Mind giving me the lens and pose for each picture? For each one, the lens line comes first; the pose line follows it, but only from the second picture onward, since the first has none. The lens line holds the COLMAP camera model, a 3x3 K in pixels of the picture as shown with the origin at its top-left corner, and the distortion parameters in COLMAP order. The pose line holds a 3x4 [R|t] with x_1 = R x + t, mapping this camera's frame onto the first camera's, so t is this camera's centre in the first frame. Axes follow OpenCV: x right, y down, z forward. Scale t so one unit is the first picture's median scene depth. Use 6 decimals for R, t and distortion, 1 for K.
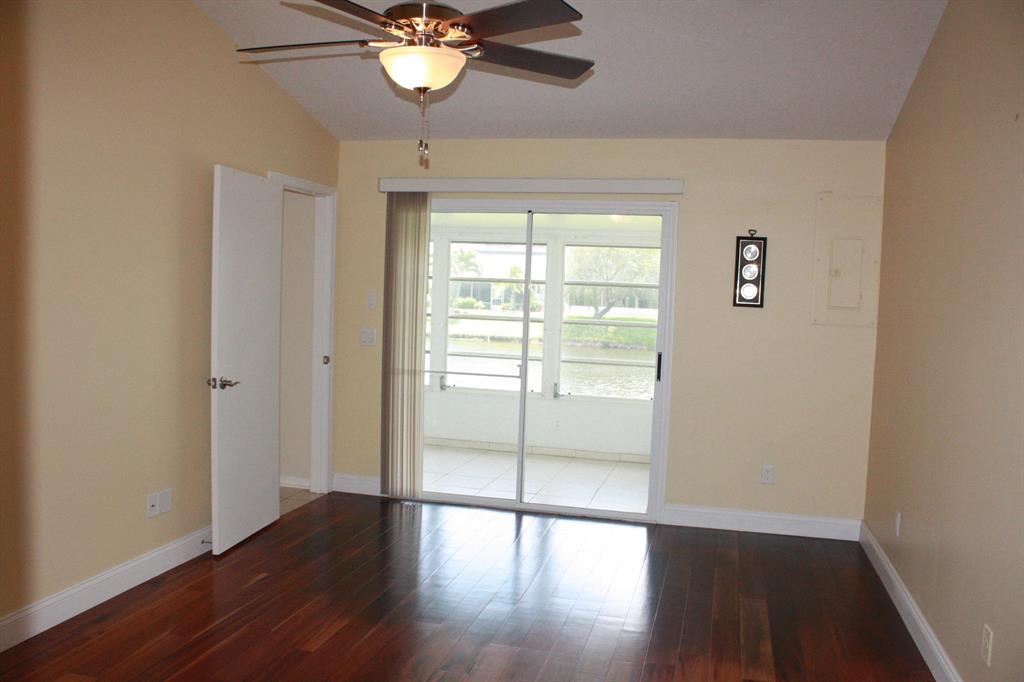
lens RADIAL K [[847.4, 0, 512.2], [0, 847.4, 347.0], [0, 0, 1]] dist [-0.169665, 0.127522]
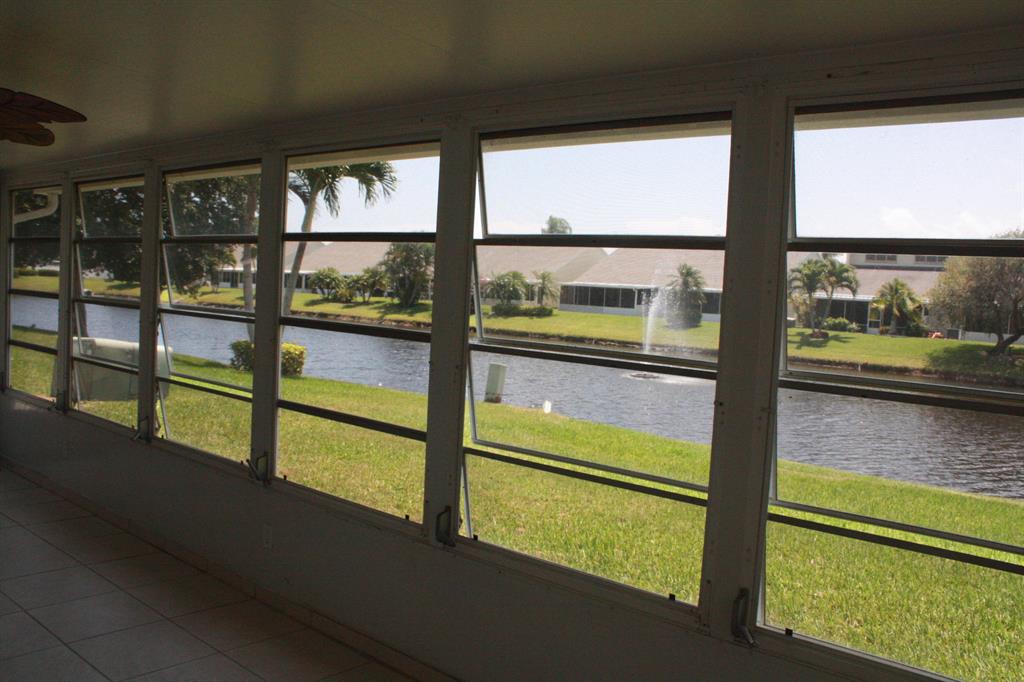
lens RADIAL K [[894.0, 0, 512.0], [0, 894.0, 341.0], [0, 0, 1]] dist [-0.164946, 0.174568]
pose [[0.908266, 0.040143, -0.416464, 0.154361], [-0.052185, 0.998483, -0.017566, -0.015509], [0.415127, 0.037688, 0.908983, 0.426097]]
